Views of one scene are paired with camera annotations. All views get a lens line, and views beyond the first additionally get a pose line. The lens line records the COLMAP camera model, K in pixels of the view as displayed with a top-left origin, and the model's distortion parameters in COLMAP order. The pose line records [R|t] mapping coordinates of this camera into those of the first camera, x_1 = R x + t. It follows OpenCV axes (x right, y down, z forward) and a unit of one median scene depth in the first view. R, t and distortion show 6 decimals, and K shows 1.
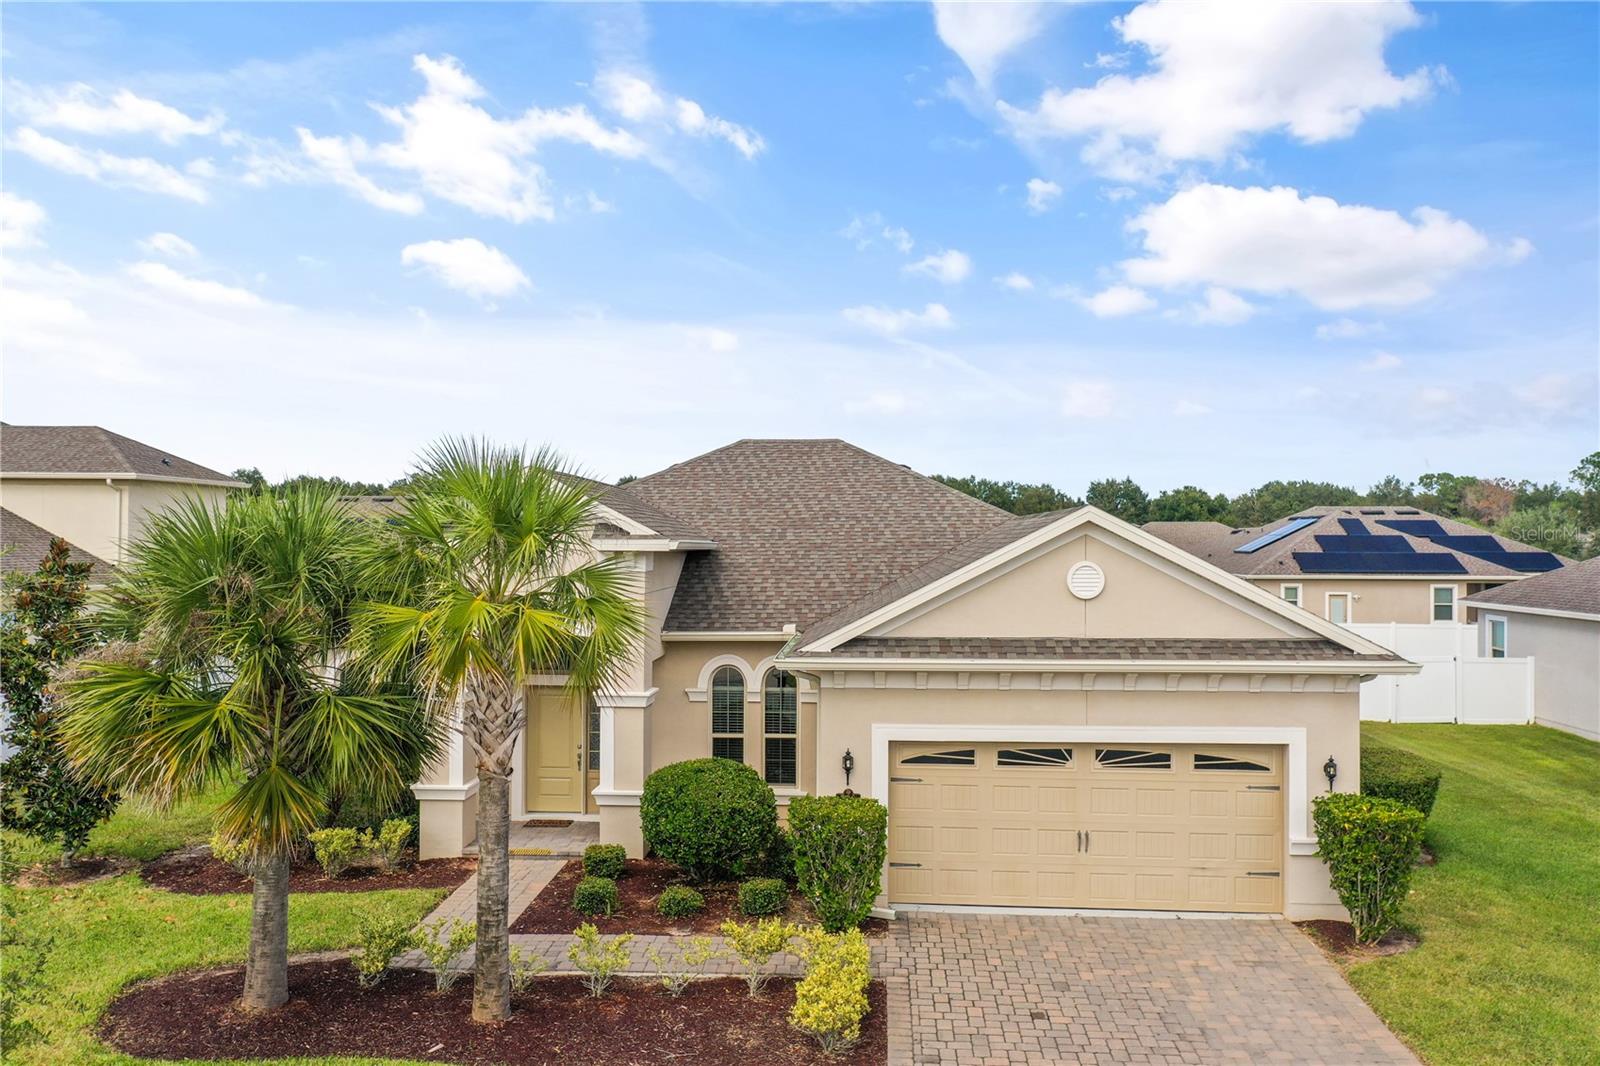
lens RADIAL K [[1275.1, 0, 798.1], [0, 1275.1, 538.1], [0, 0, 1]] dist [0.005882, -0.000055]
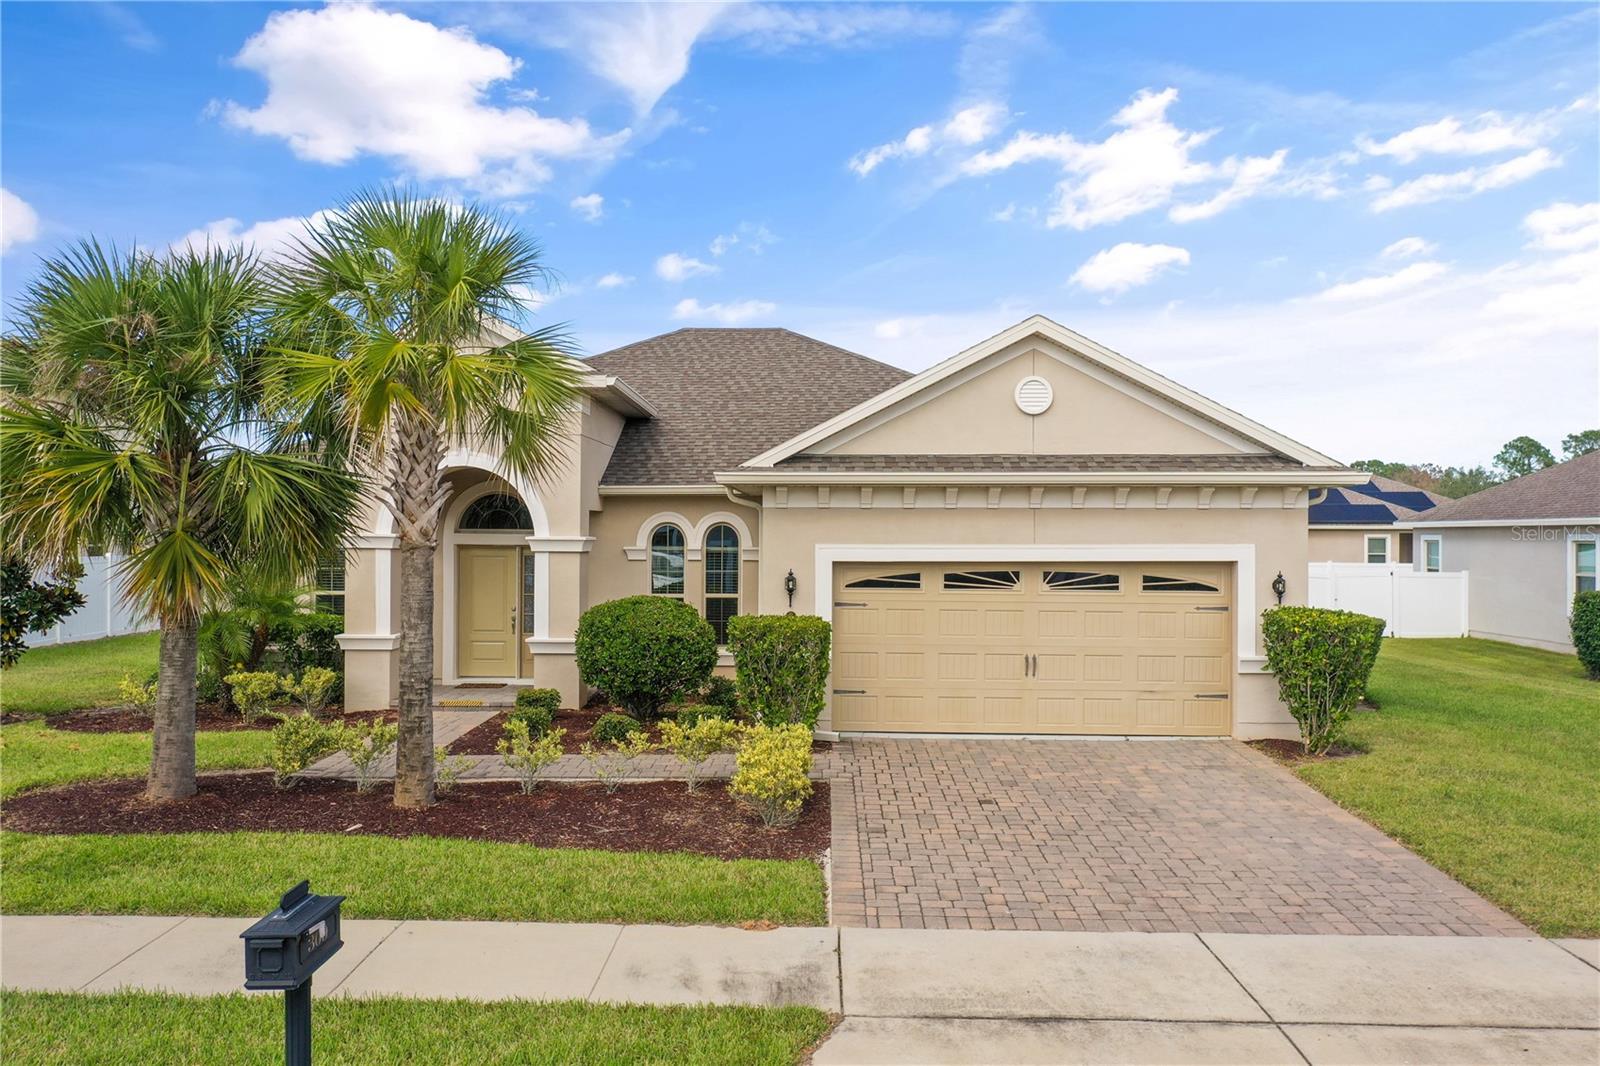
lens RADIAL K [[1270.9, 0, 800.0], [0, 1270.9, 533.0], [0, 0, 1]] dist [0.006797, 0.000508]
pose [[0.998962, 0.001019, 0.045543, 0.002139], [-0.000945, 0.999998, -0.001660, 0.139319], [-0.045544, 0.001615, 0.998961, 0.033767]]
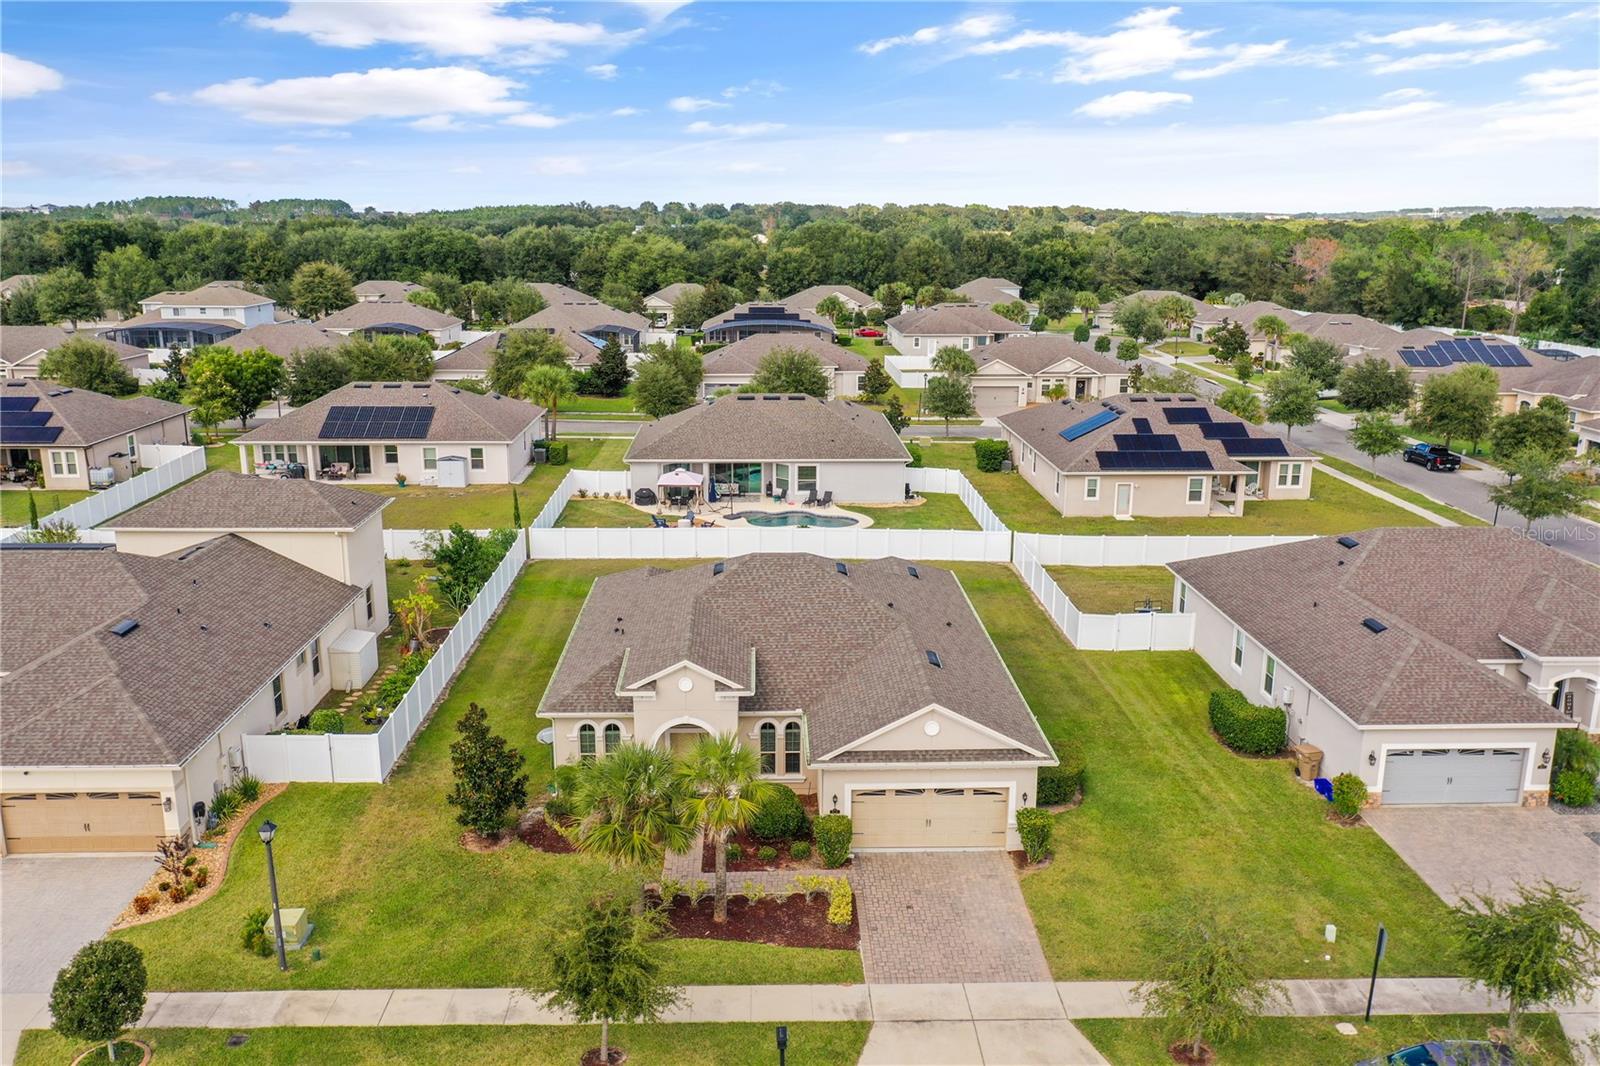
lens RADIAL K [[1270.9, 0, 800.0], [0, 1270.9, 533.0], [0, 0, 1]] dist [0.006797, 0.000508]
pose [[0.995307, -0.023962, 0.093749, -0.247030], [0.000285, 0.969576, 0.244790, -0.926081], [-0.096762, -0.243614, 0.965033, -1.242113]]
